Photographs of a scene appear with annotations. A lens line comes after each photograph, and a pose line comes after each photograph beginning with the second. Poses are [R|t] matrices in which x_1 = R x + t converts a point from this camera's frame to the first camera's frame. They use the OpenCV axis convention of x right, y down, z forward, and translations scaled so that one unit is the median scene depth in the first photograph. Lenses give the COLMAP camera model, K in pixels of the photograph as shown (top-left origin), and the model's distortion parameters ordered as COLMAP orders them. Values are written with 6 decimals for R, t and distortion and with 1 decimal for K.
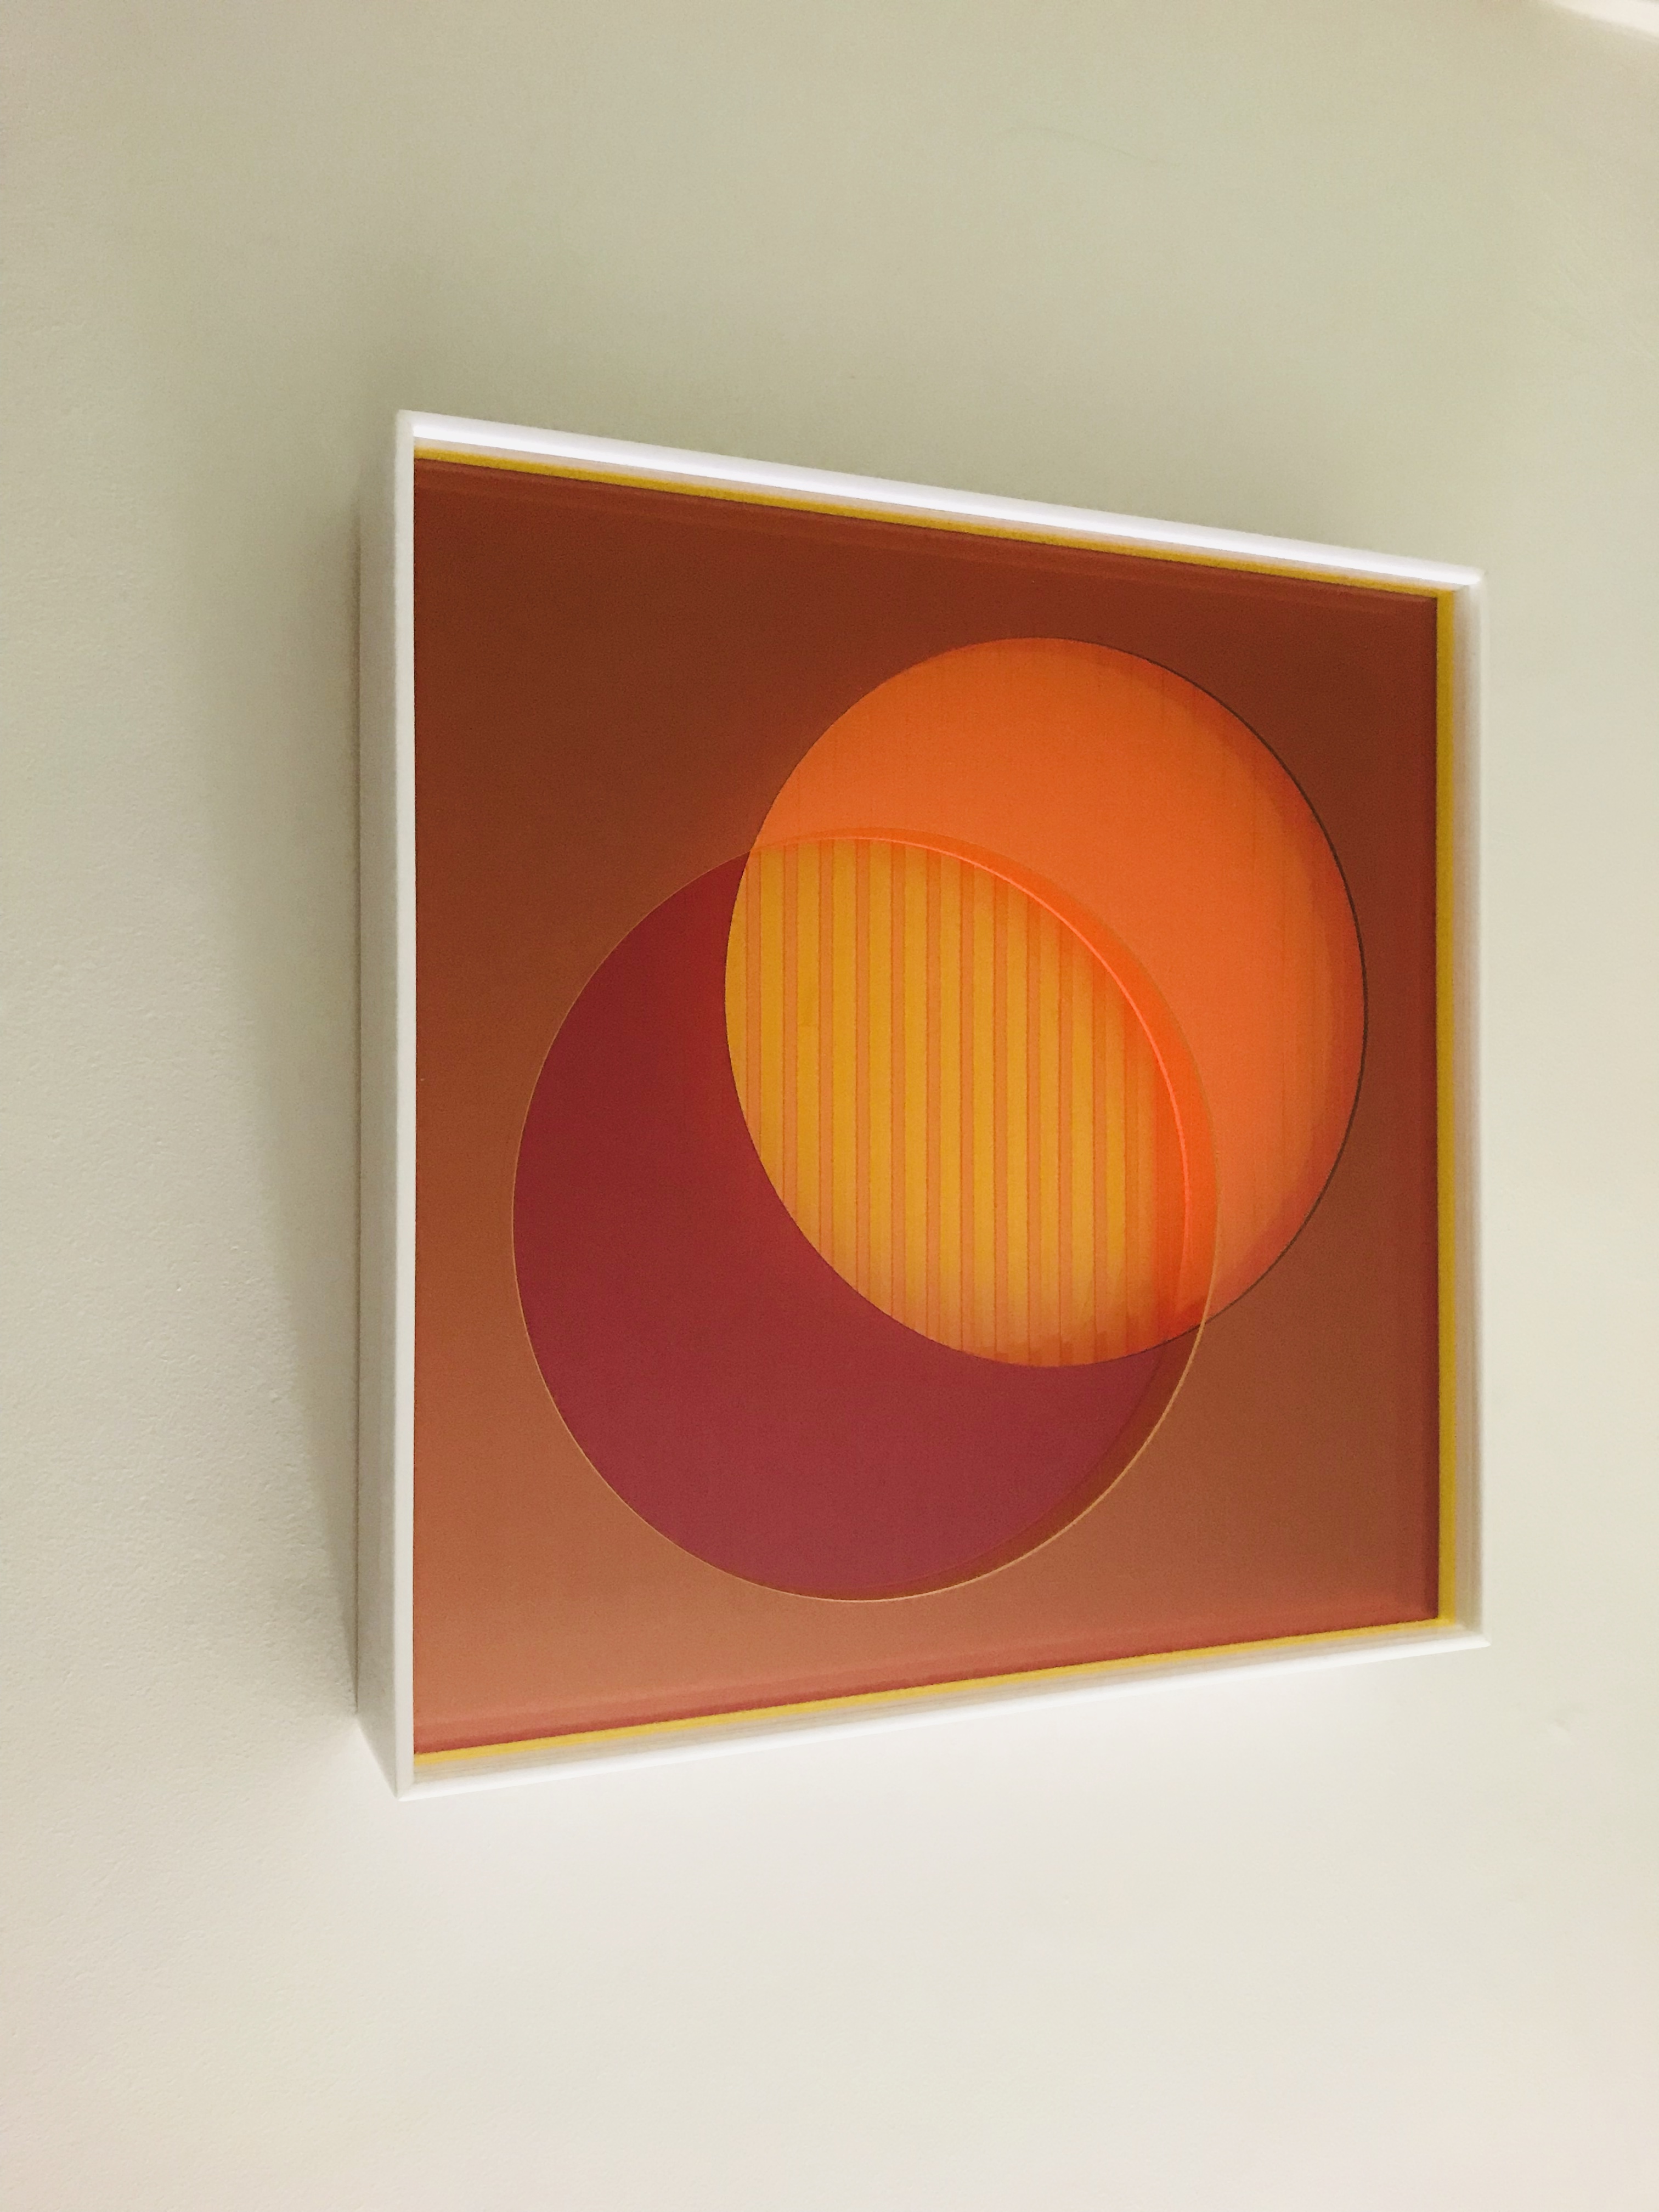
lens RADIAL K [[1764.0, 0, 840.6], [0, 1764.0, 1092.0], [0, 0, 1]] dist [-0.024759, 0.004674]
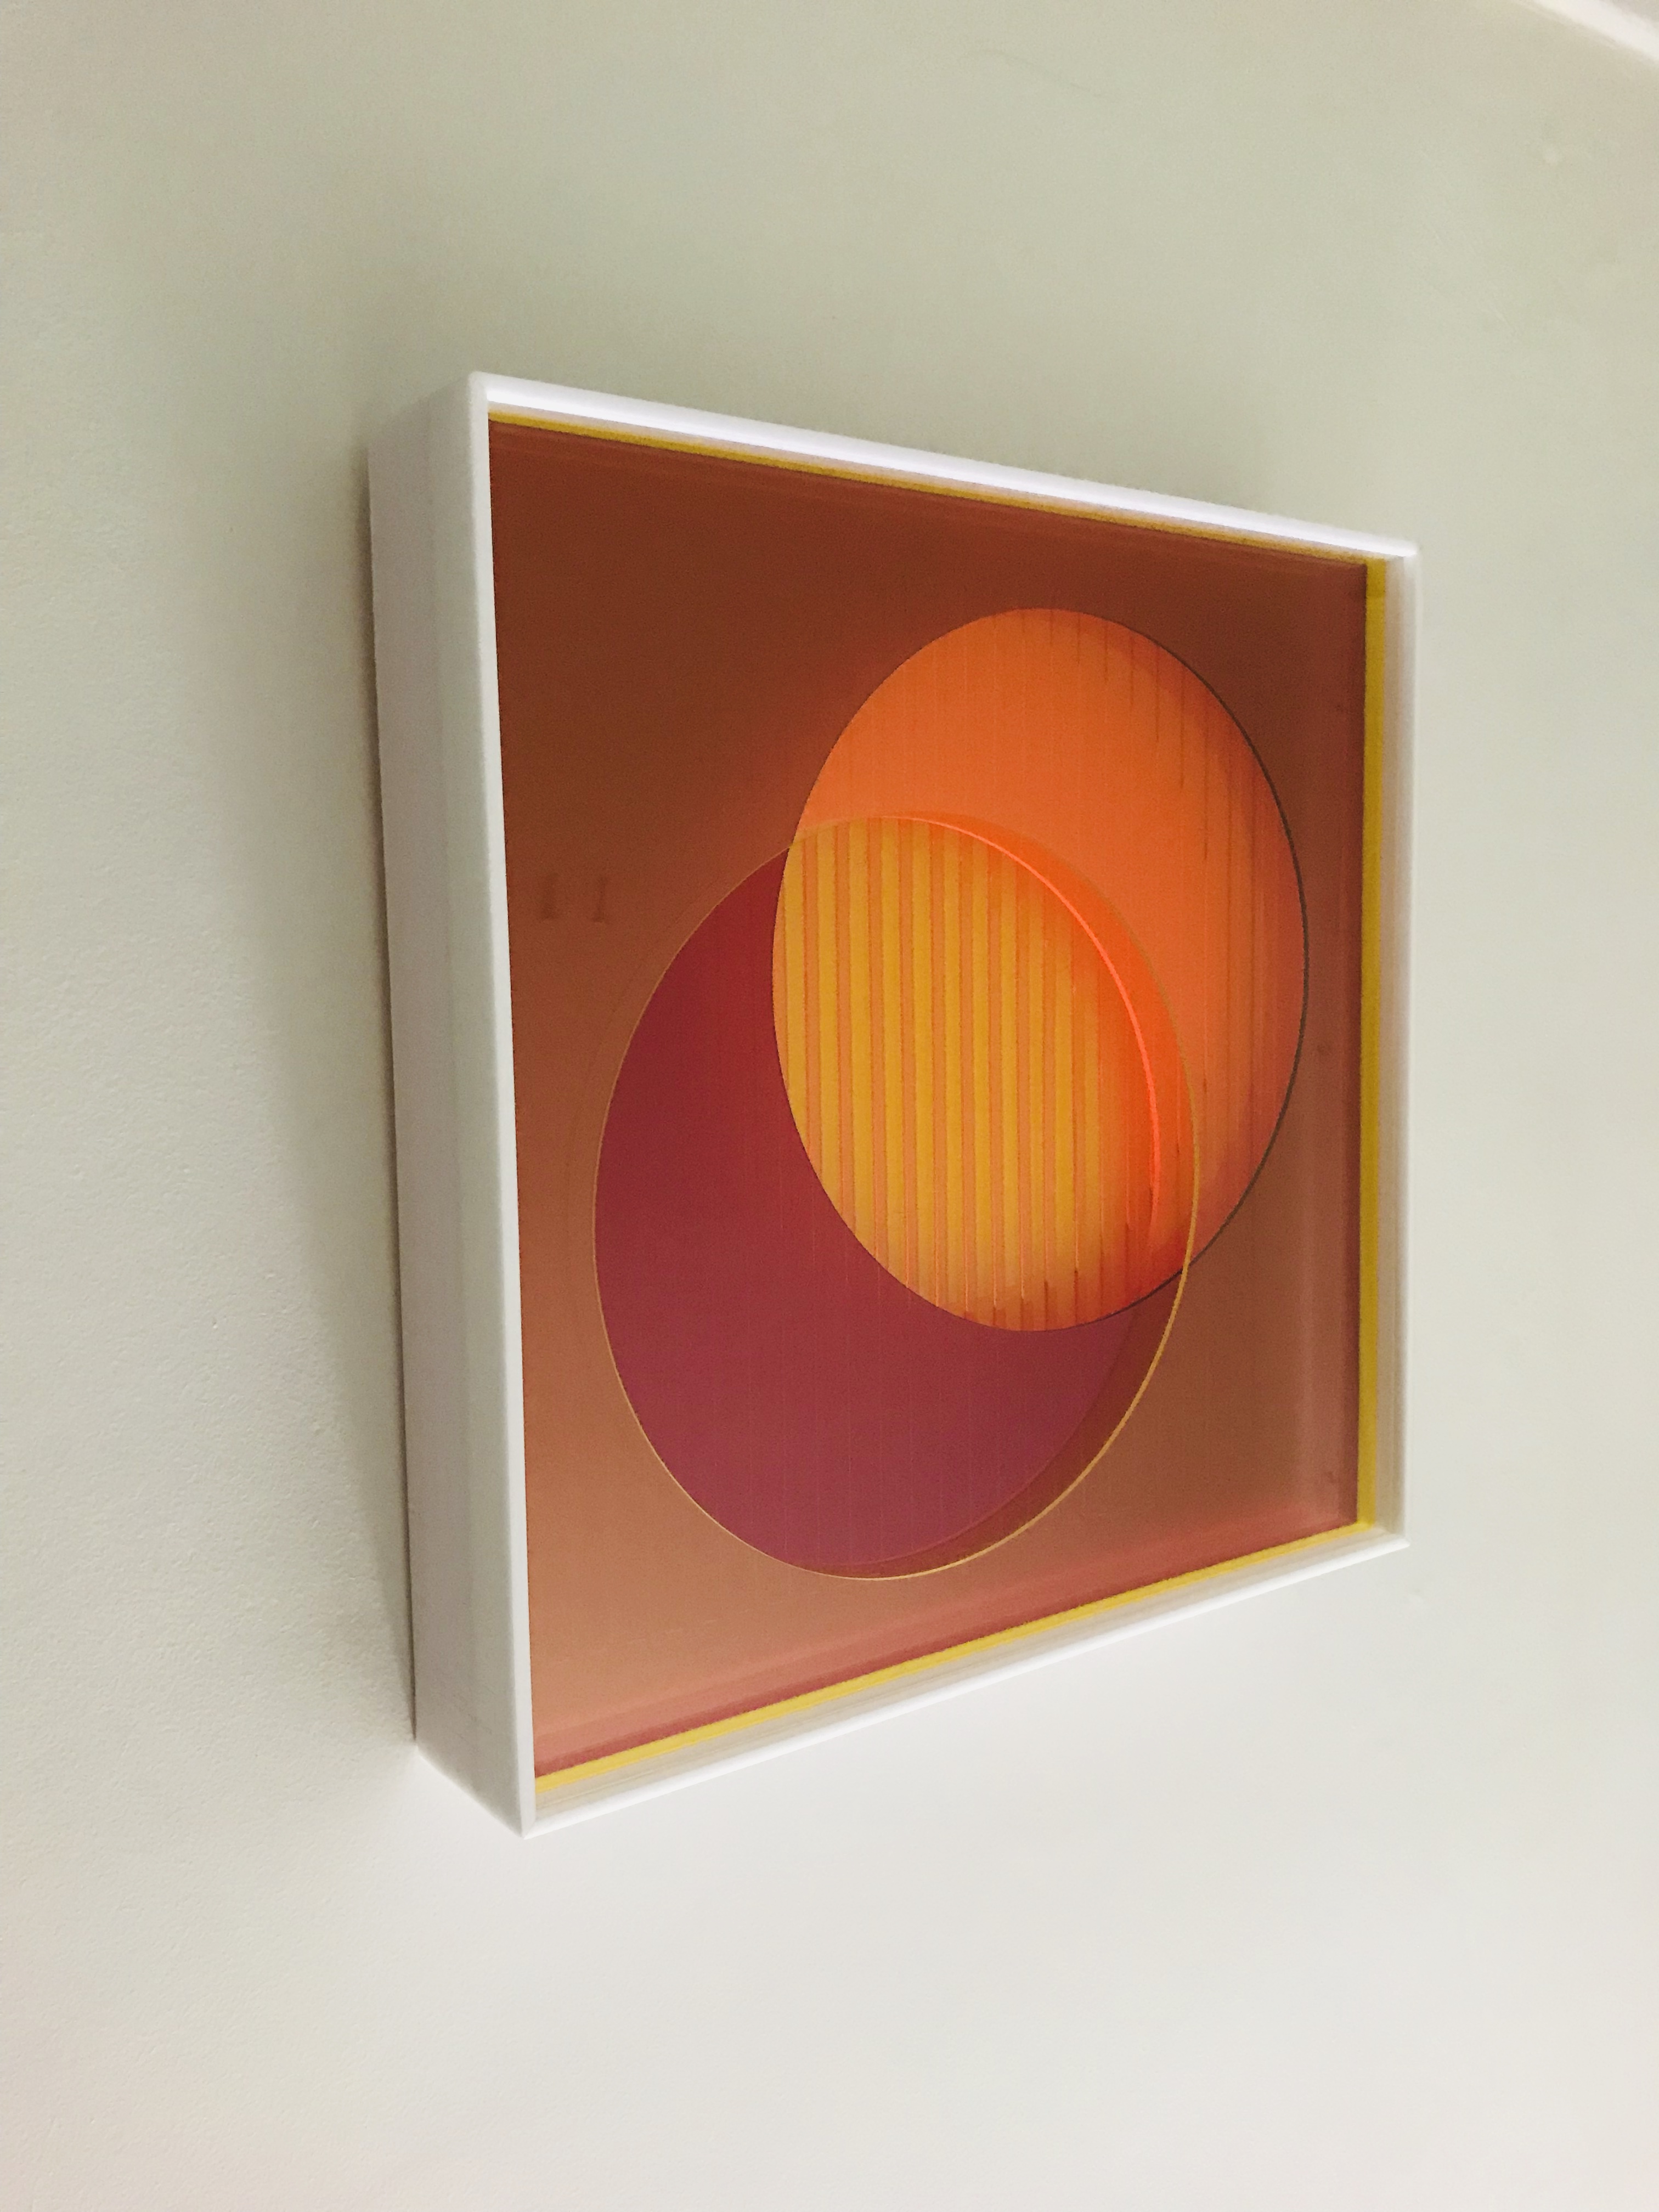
lens RADIAL K [[1764.0, 0, 836.2], [0, 1764.0, 1103.9], [0, 0, 1]] dist [-0.024759, 0.004674]
pose [[0.974971, -0.037525, 0.219140, -0.247903], [0.016851, 0.995291, 0.095459, -0.083765], [-0.221691, -0.089377, 0.971012, 0.040232]]
